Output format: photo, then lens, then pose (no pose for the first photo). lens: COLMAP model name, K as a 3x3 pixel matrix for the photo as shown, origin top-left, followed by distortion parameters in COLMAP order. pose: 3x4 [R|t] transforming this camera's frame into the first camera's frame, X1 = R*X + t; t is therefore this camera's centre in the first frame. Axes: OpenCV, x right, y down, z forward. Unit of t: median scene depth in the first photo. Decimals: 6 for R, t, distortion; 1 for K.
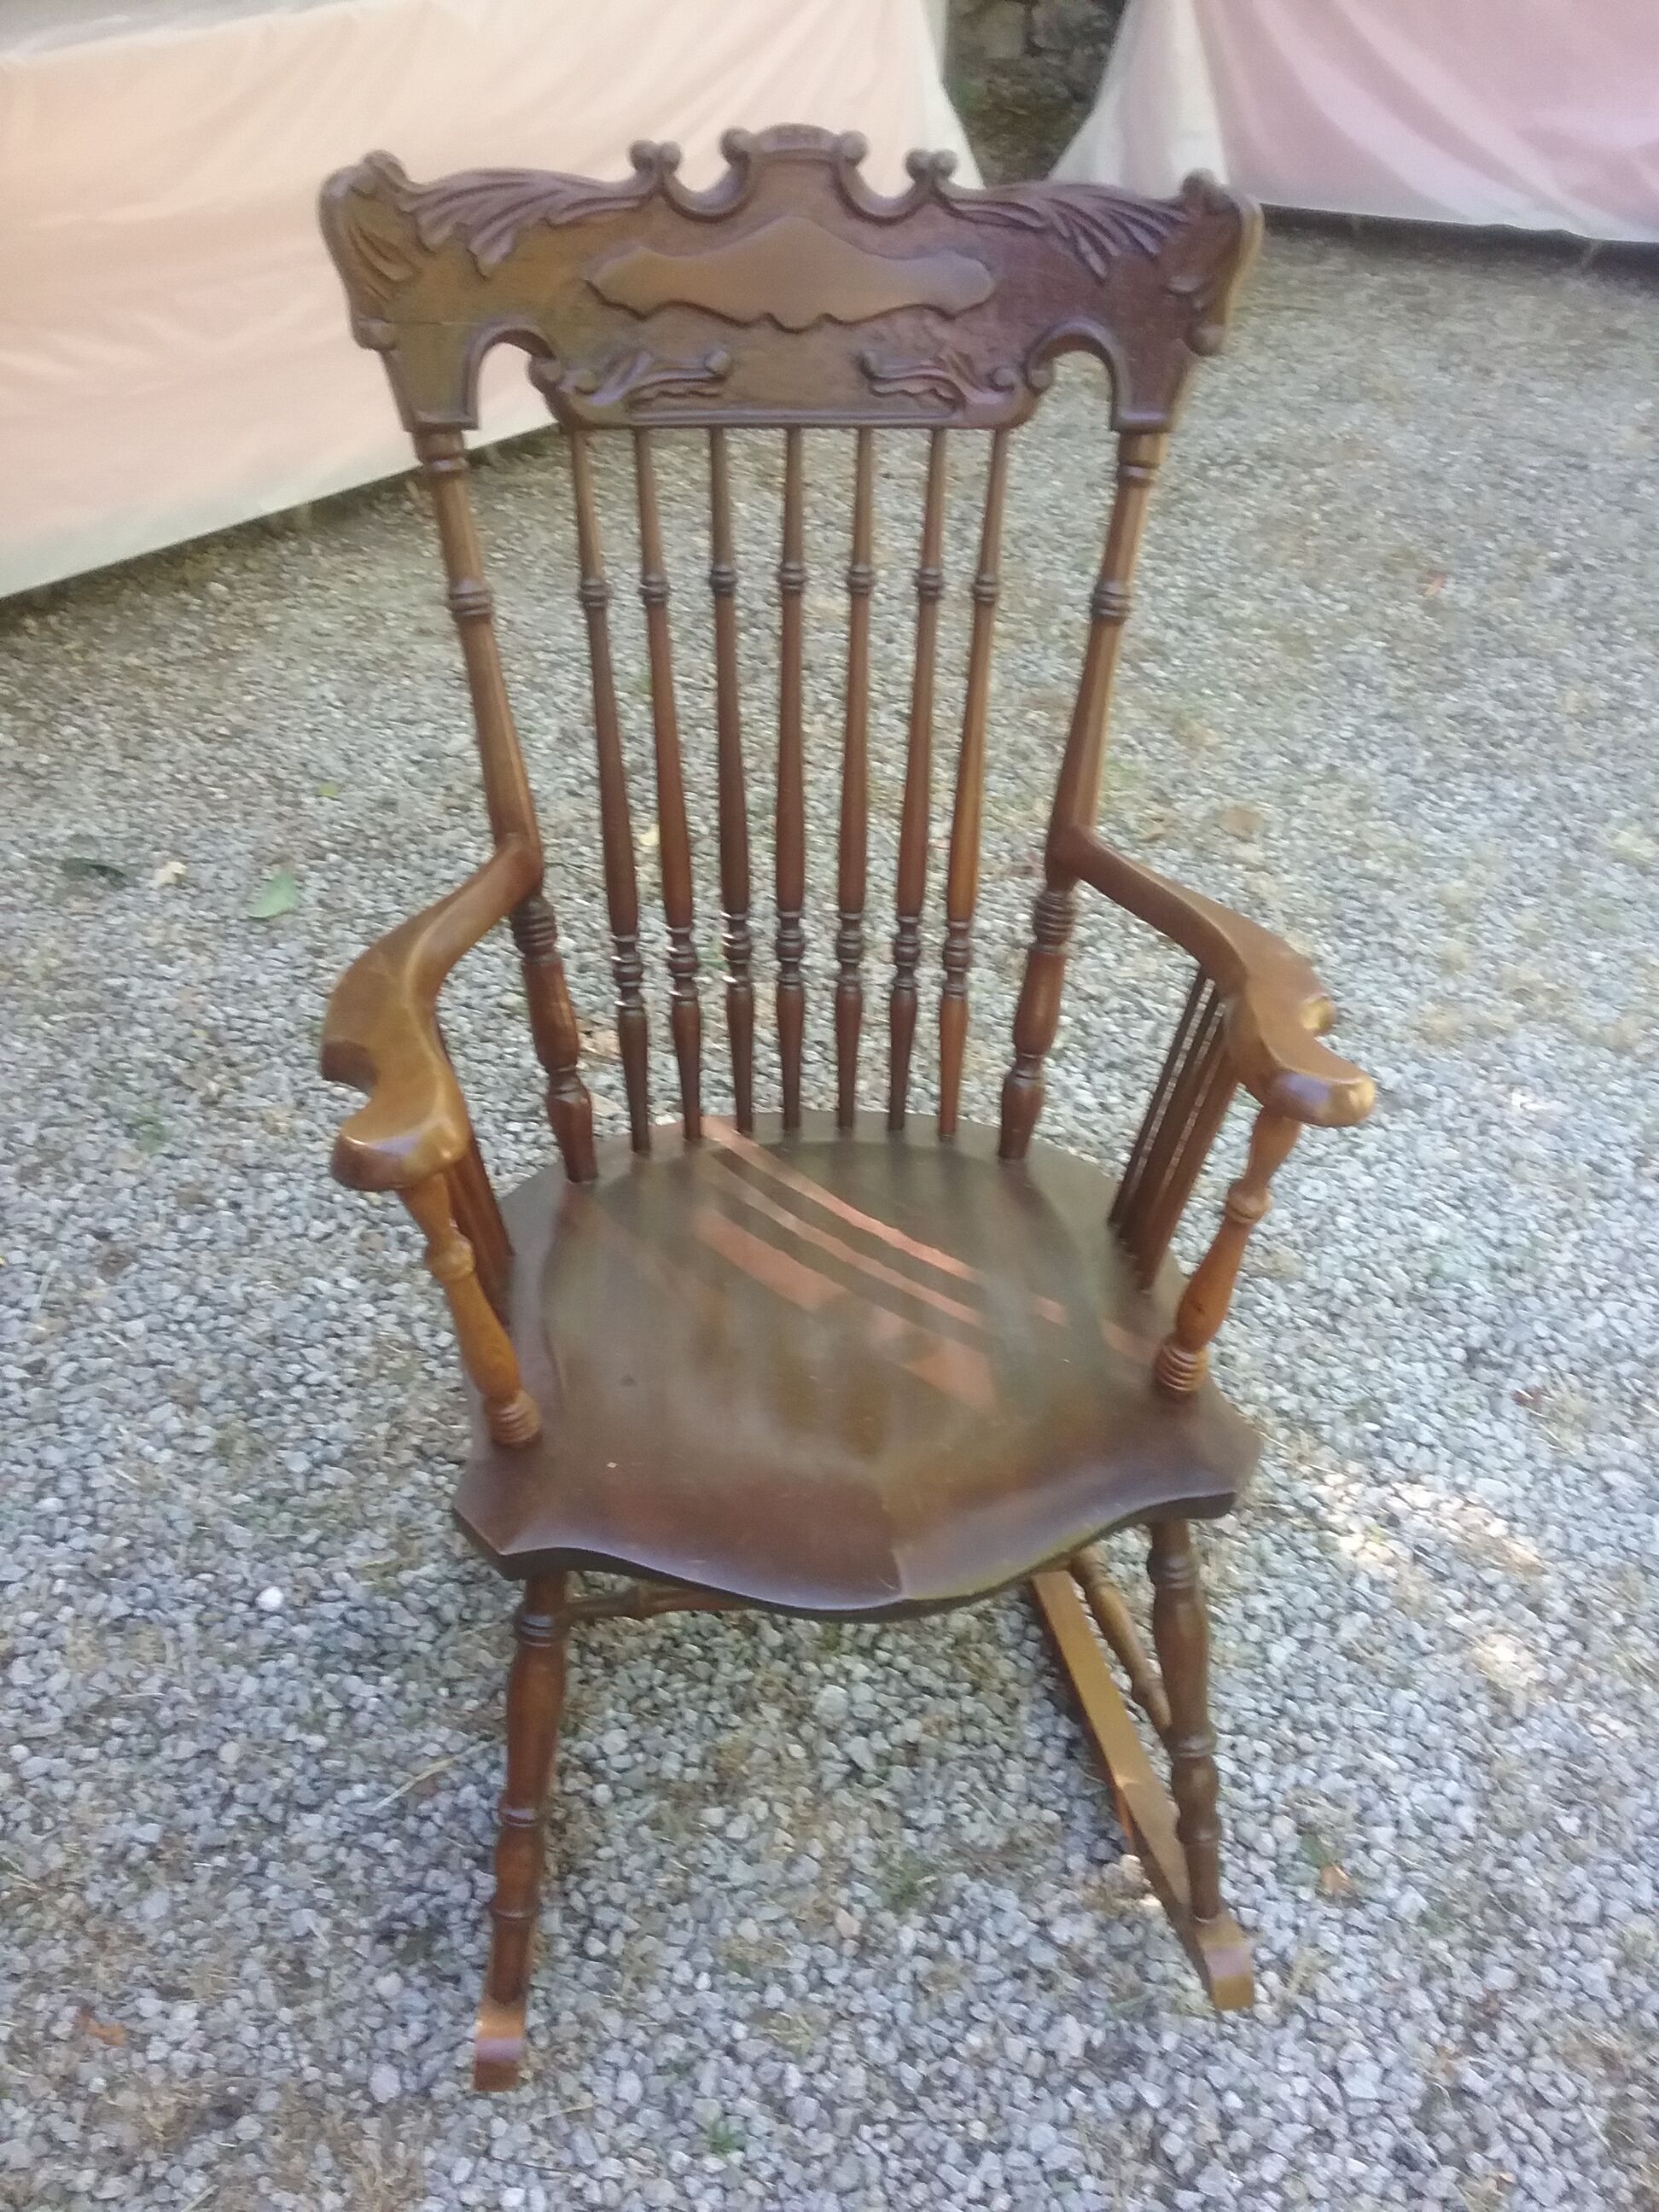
lens RADIAL K [[2104.9, 0, 870.5], [0, 2104.9, 1113.8], [0, 0, 1]] dist [0.116347, -0.224393]
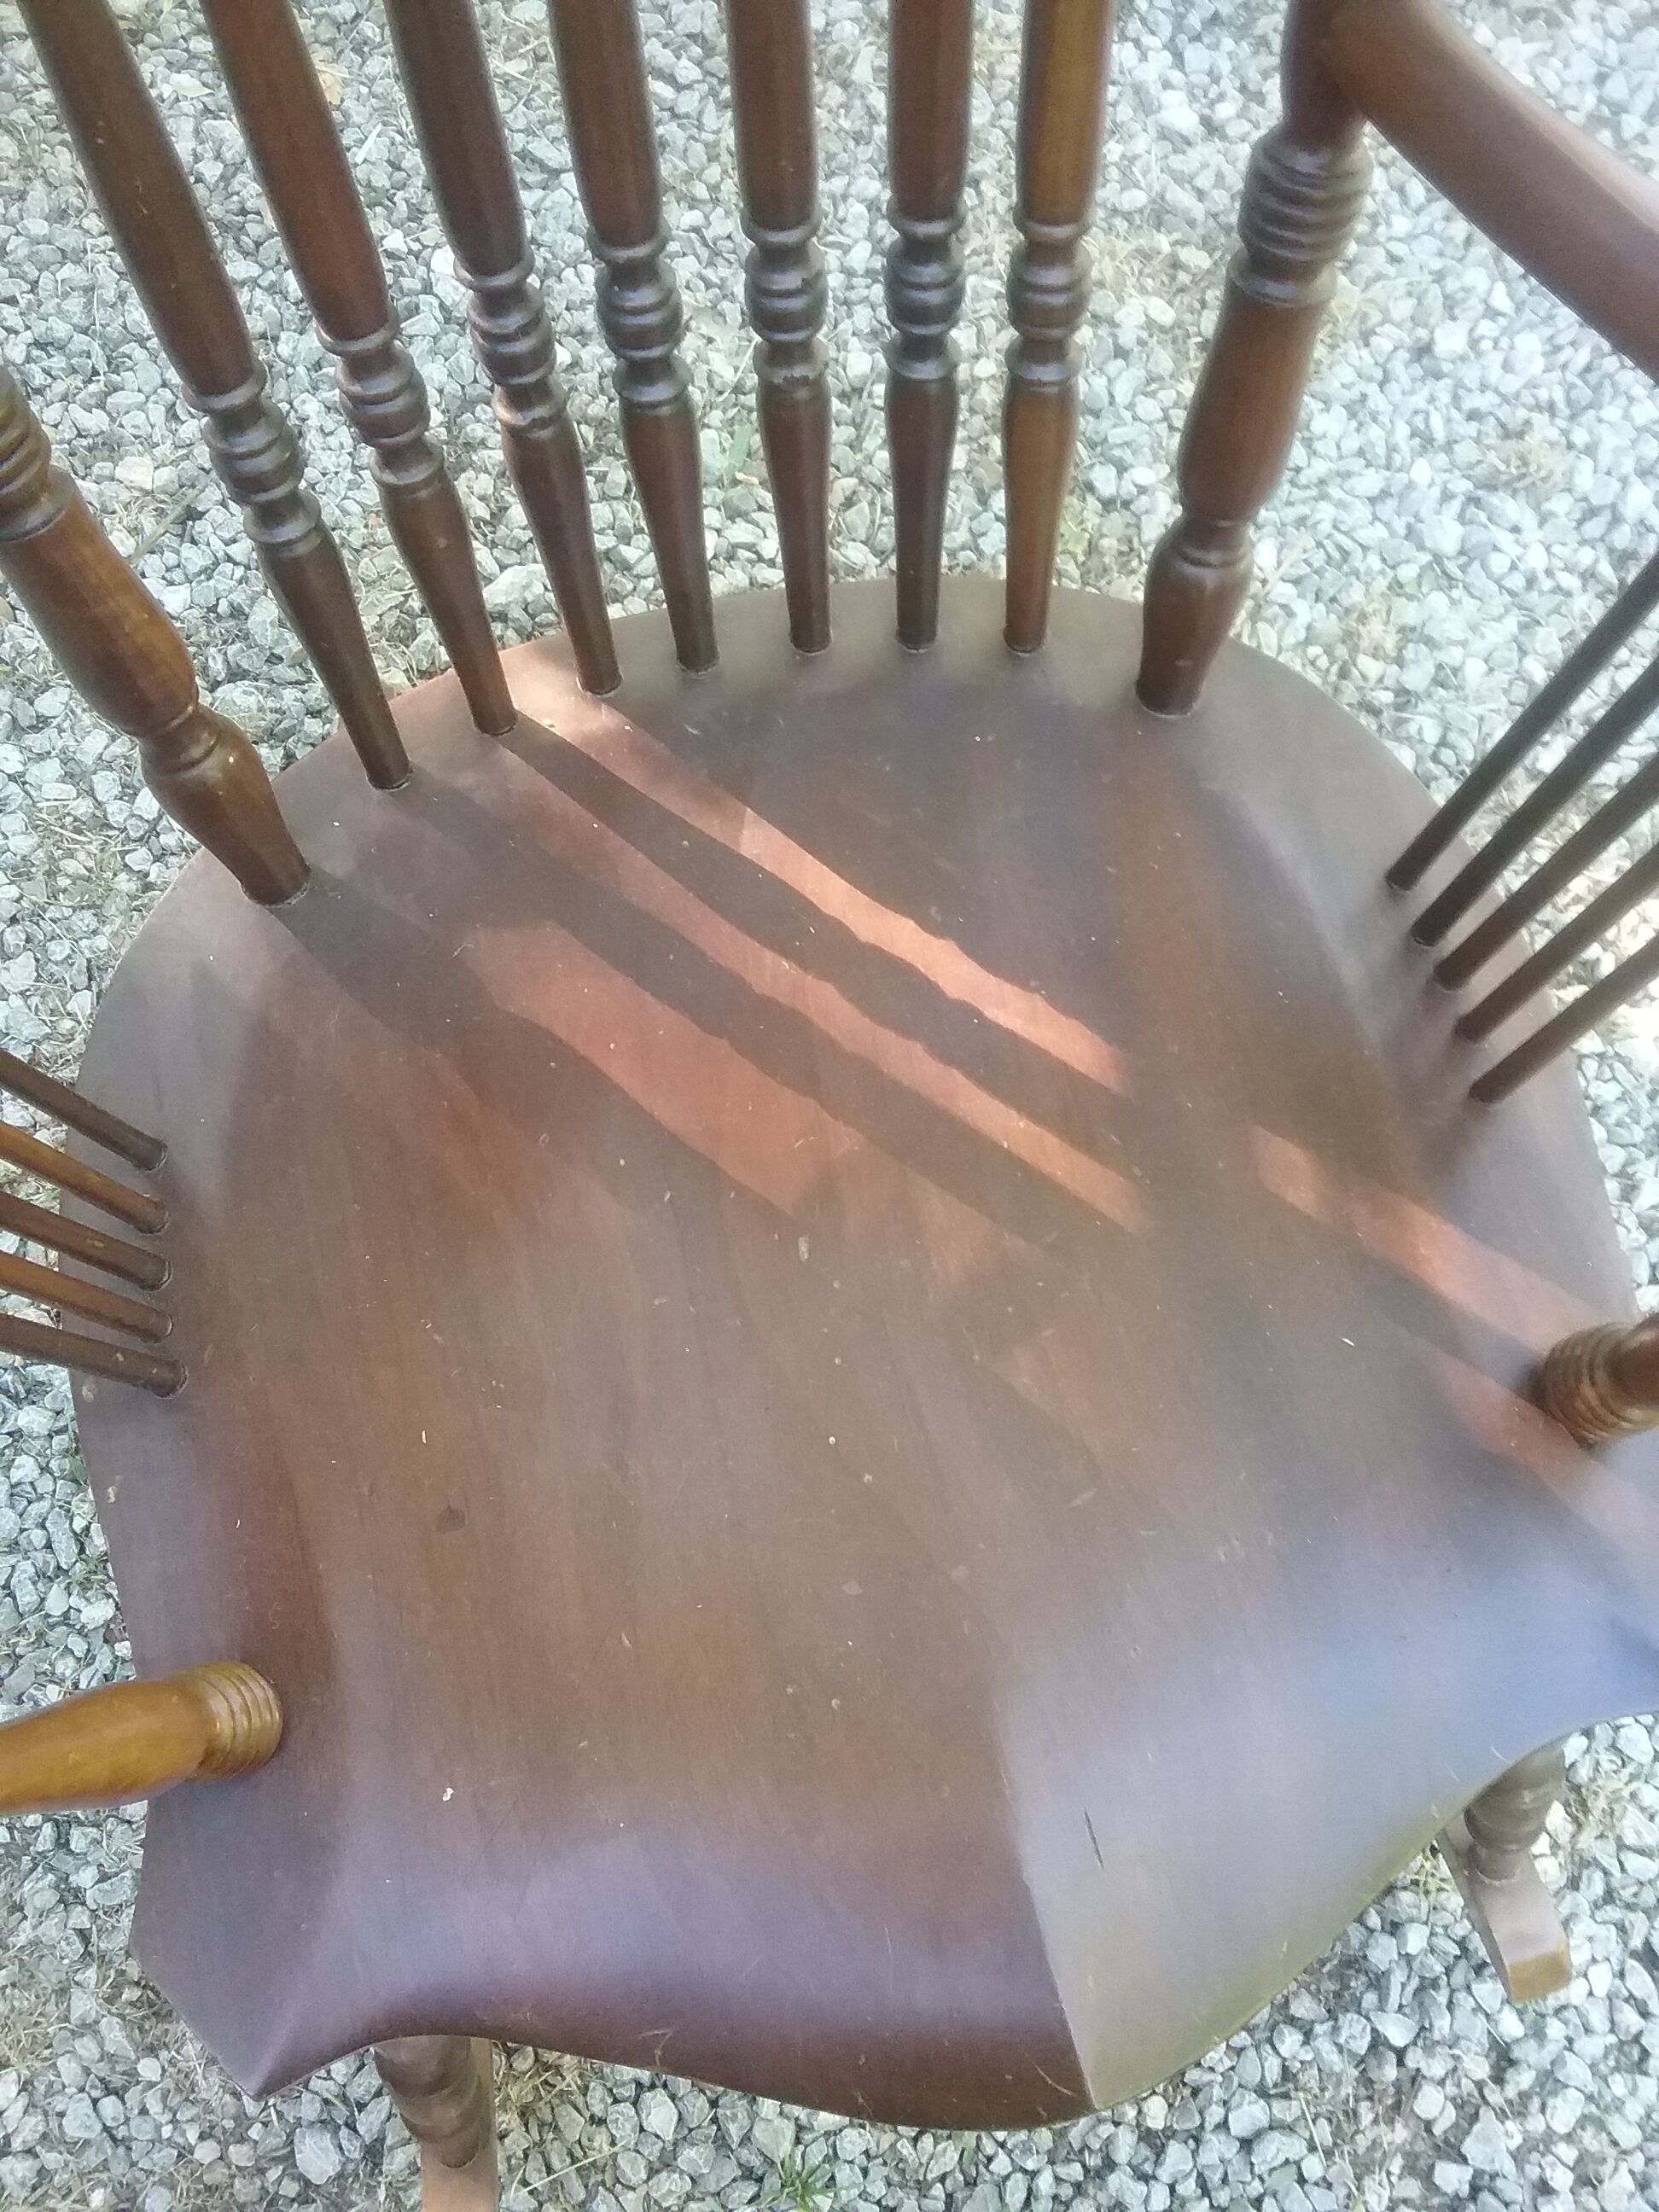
lens RADIAL K [[2060.2, 0, 857.4], [0, 2060.2, 1116.2], [0, 0, 1]] dist [0.094546, -0.176964]
pose [[0.994908, -0.100447, -0.008267, -0.007350], [0.085947, 0.802722, 0.590127, -0.162338], [-0.052640, -0.587833, 0.807268, 0.497622]]
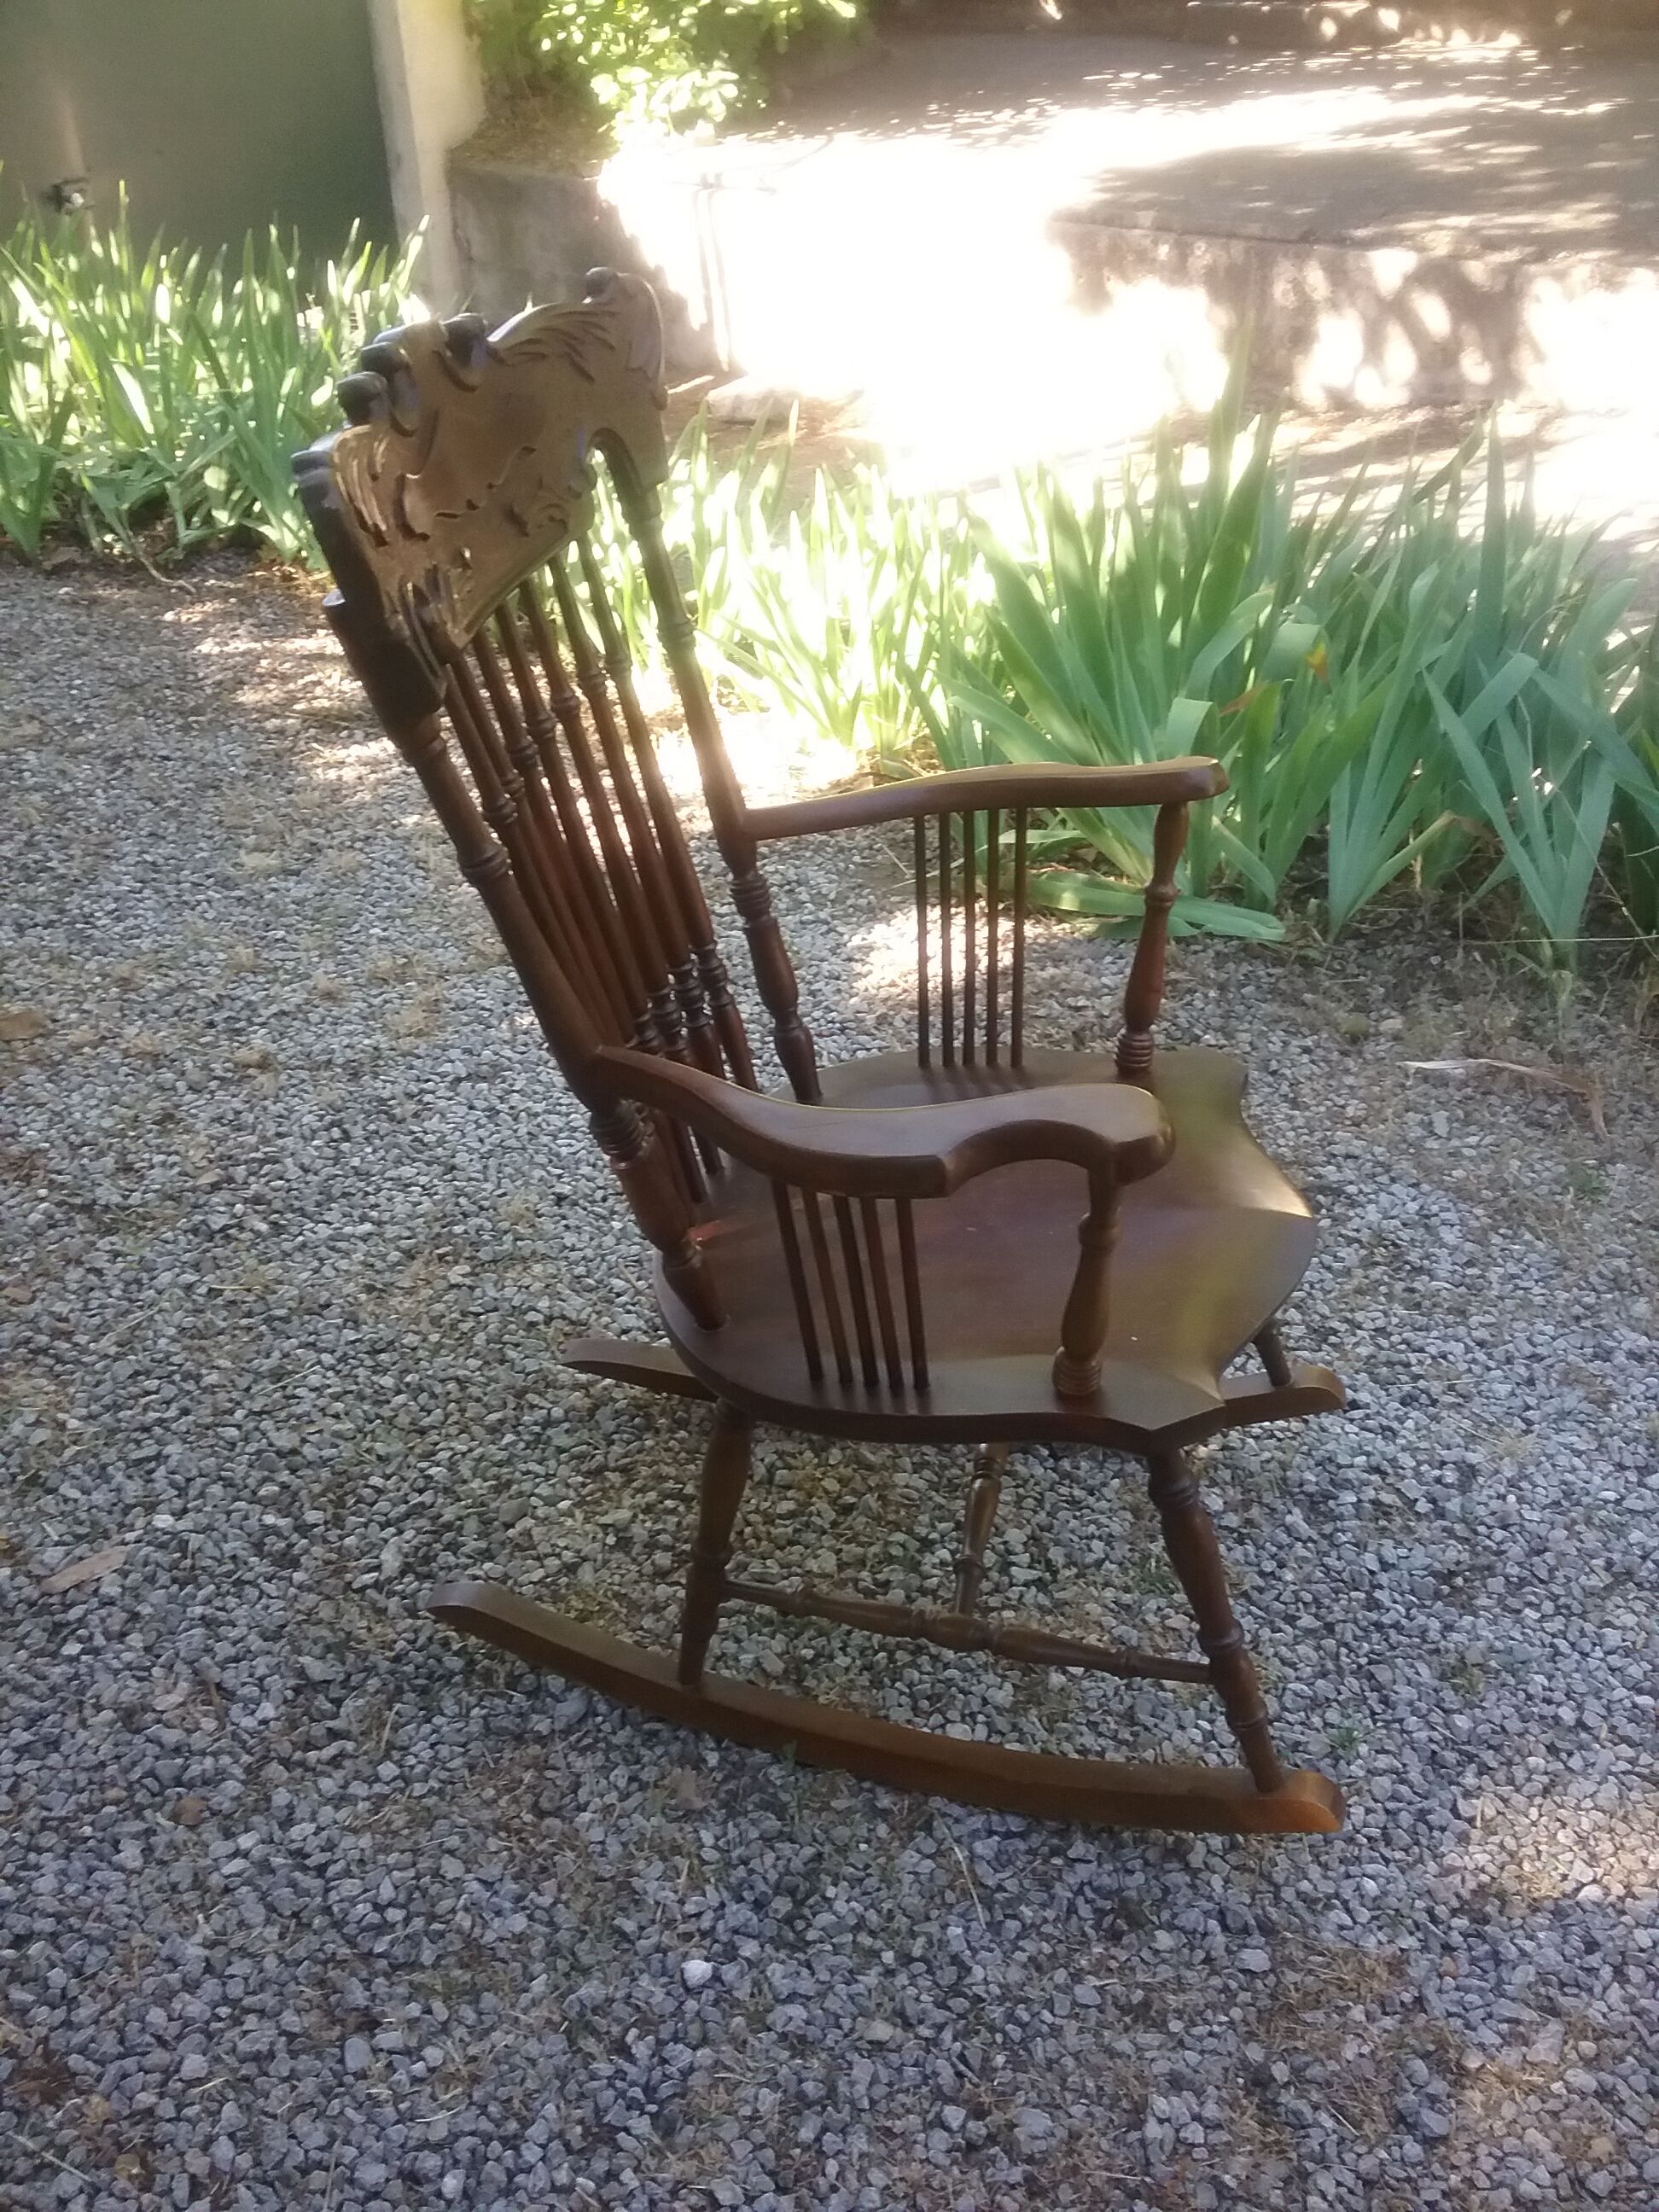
lens RADIAL K [[2104.9, 0, 870.5], [0, 2104.9, 1113.8], [0, 0, 1]] dist [0.116347, -0.224393]
pose [[0.326404, -0.561563, 0.760334, -0.697854], [0.586732, 0.751032, 0.302814, -0.262395], [-0.741084, 0.347273, 0.574627, 0.274749]]
